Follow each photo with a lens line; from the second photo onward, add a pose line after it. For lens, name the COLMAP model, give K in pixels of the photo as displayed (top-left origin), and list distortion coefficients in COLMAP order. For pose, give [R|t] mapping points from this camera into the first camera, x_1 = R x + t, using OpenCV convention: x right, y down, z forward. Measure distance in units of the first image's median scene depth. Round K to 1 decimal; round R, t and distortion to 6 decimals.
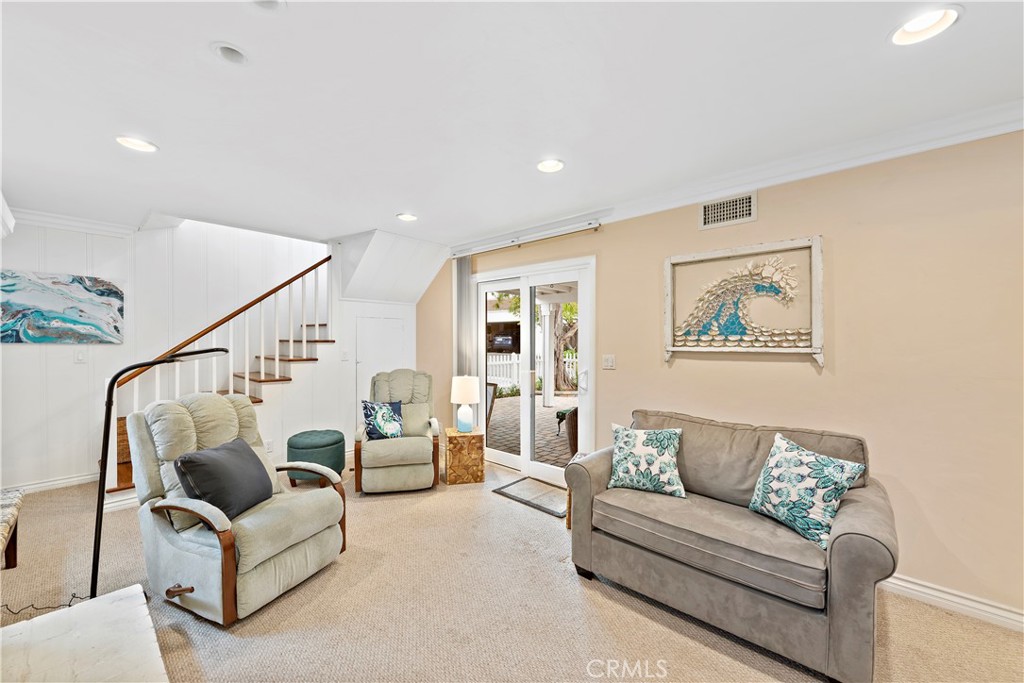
lens RADIAL K [[399.7, 0, 513.1], [0, 399.7, 342.9], [0, 0, 1]] dist [0.014771, -0.004000]
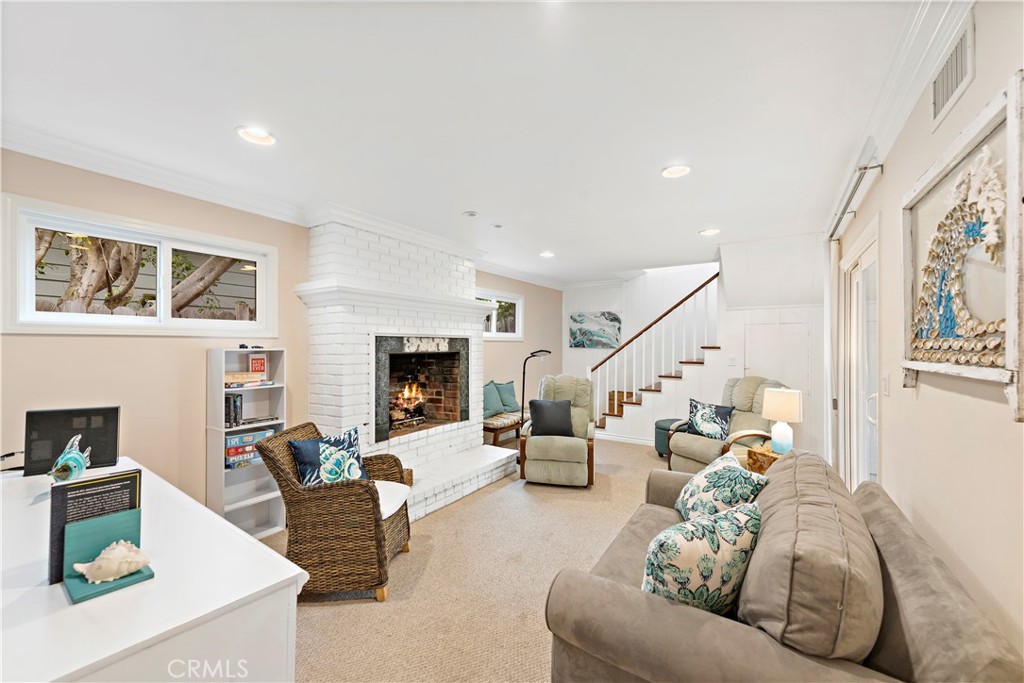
lens RADIAL K [[399.7, 0, 513.1], [0, 399.7, 342.9], [0, 0, 1]] dist [0.014771, -0.004000]
pose [[0.154005, -0.006744, -0.988047, 0.681032], [-0.009420, 0.999921, -0.008293, -0.003274], [0.988025, 0.010585, 0.153930, 0.307441]]
